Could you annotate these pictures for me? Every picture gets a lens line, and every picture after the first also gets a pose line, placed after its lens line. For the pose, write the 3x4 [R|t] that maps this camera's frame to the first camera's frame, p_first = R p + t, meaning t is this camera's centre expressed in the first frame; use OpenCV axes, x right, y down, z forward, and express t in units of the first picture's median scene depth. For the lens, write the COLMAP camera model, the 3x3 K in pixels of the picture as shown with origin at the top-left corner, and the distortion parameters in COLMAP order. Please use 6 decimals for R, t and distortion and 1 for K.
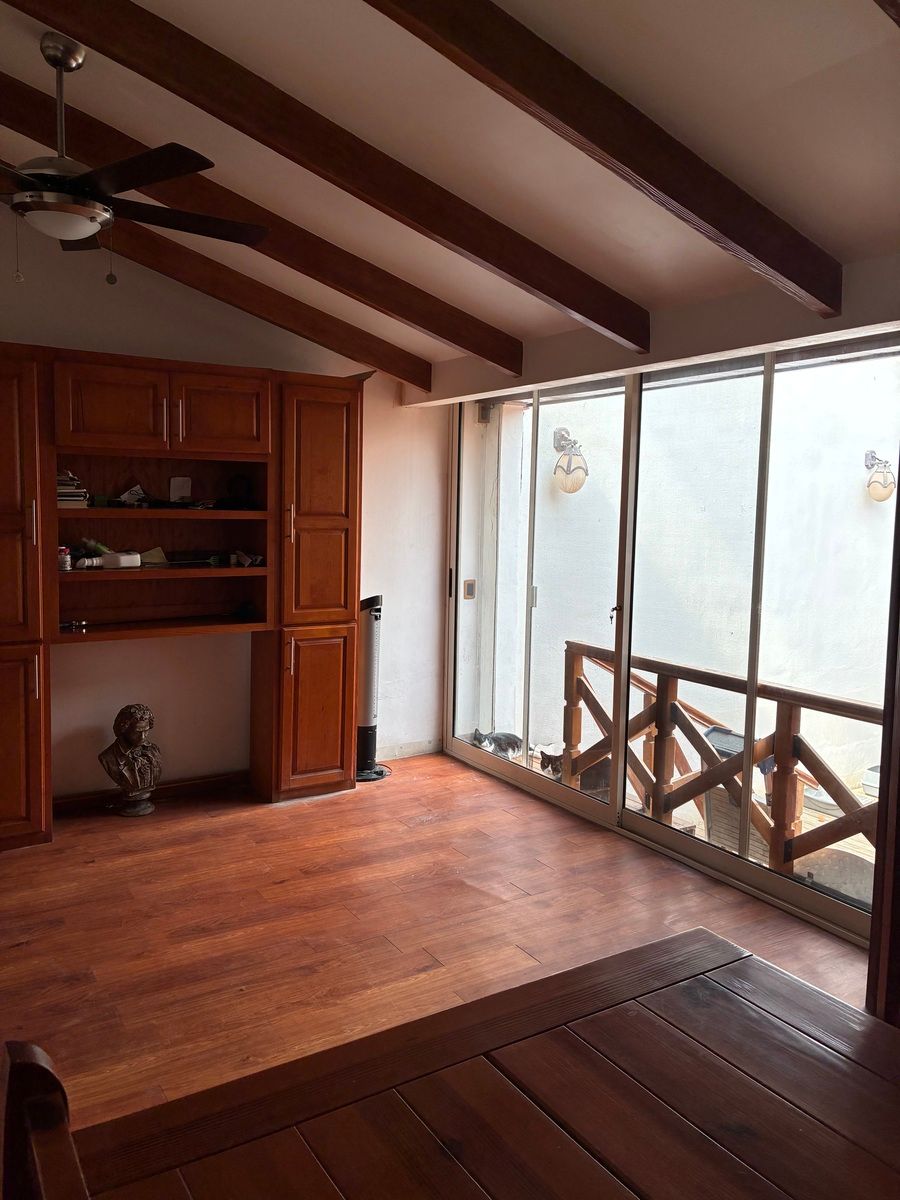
lens RADIAL K [[911.9, 0, 454.9], [0, 911.9, 581.8], [0, 0, 1]] dist [0.064170, -0.085810]
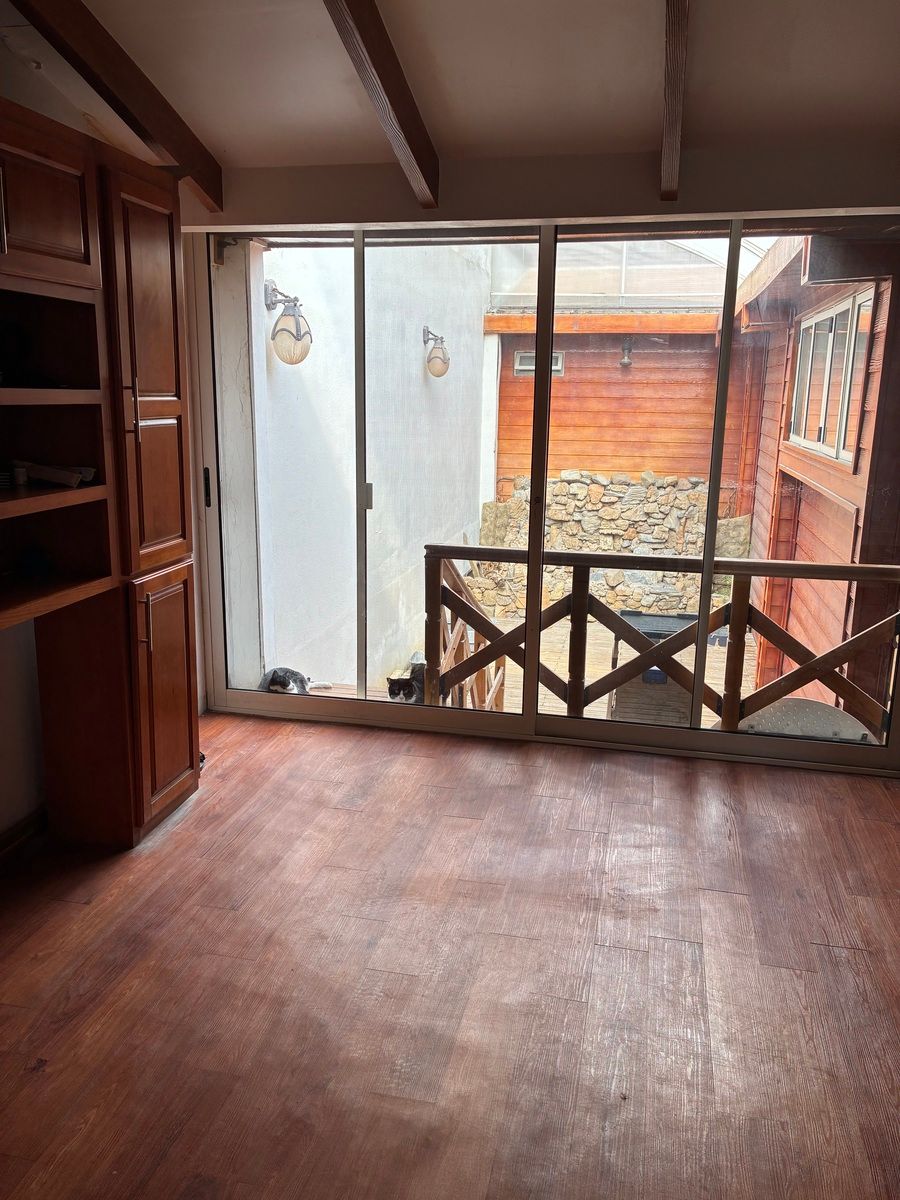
lens RADIAL K [[908.2, 0, 450.8], [0, 908.2, 596.4], [0, 0, 1]] dist [0.041744, -0.075228]
pose [[0.713648, -0.166075, 0.680533, -0.465038], [0.062334, 0.982692, 0.174445, -0.034934], [-0.697726, -0.082072, 0.711648, 0.402986]]
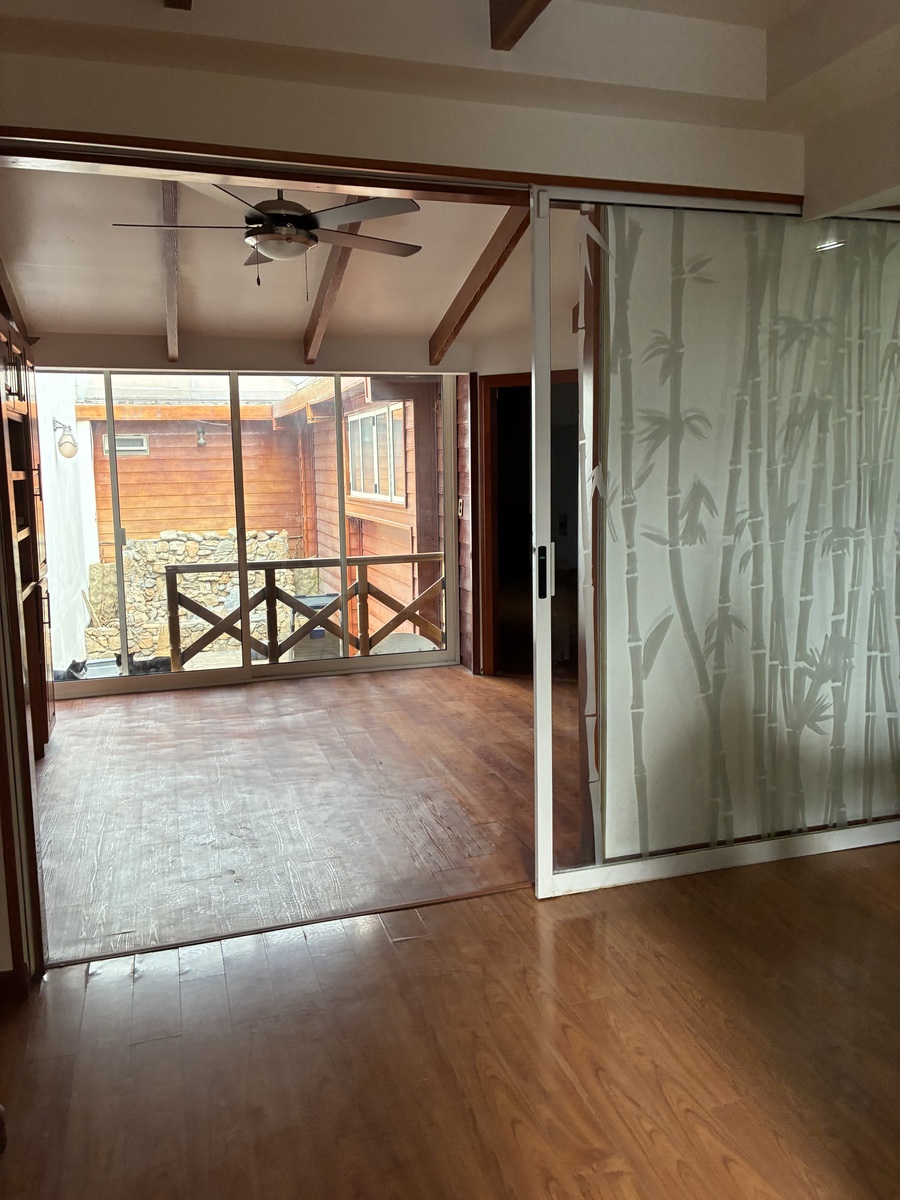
lens RADIAL K [[911.9, 0, 454.9], [0, 911.9, 581.8], [0, 0, 1]] dist [0.064170, -0.085810]
pose [[0.262584, -0.149112, 0.953318, -1.066302], [0.105638, 0.986491, 0.125203, -0.033666], [-0.959109, 0.067830, 0.274789, 0.267417]]
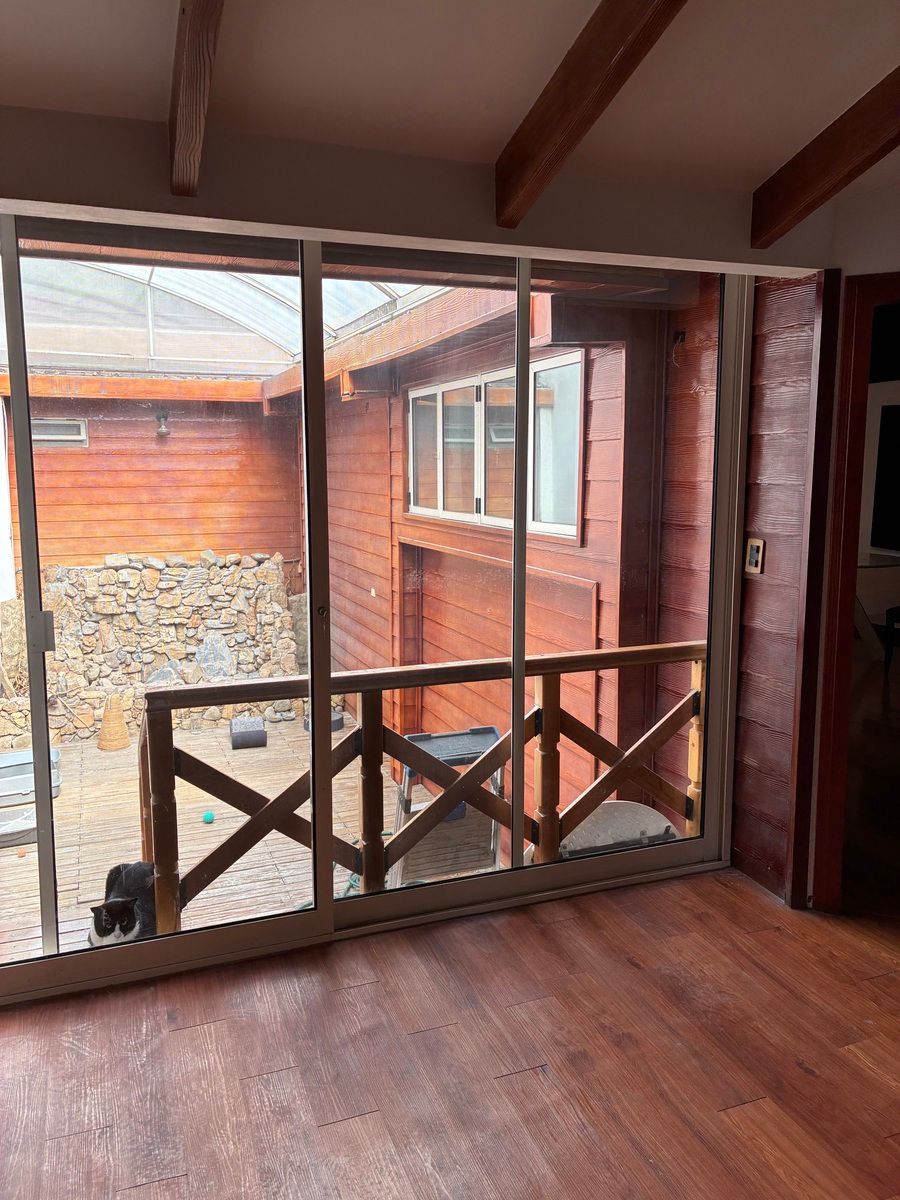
lens RADIAL K [[908.0, 0, 440.1], [0, 908.0, 580.3], [0, 0, 1]] dist [0.065780, -0.084939]
pose [[0.211120, -0.147009, 0.966342, -0.398673], [0.093055, 0.987158, 0.129846, -0.064618], [-0.973021, 0.062510, 0.222089, 0.732289]]
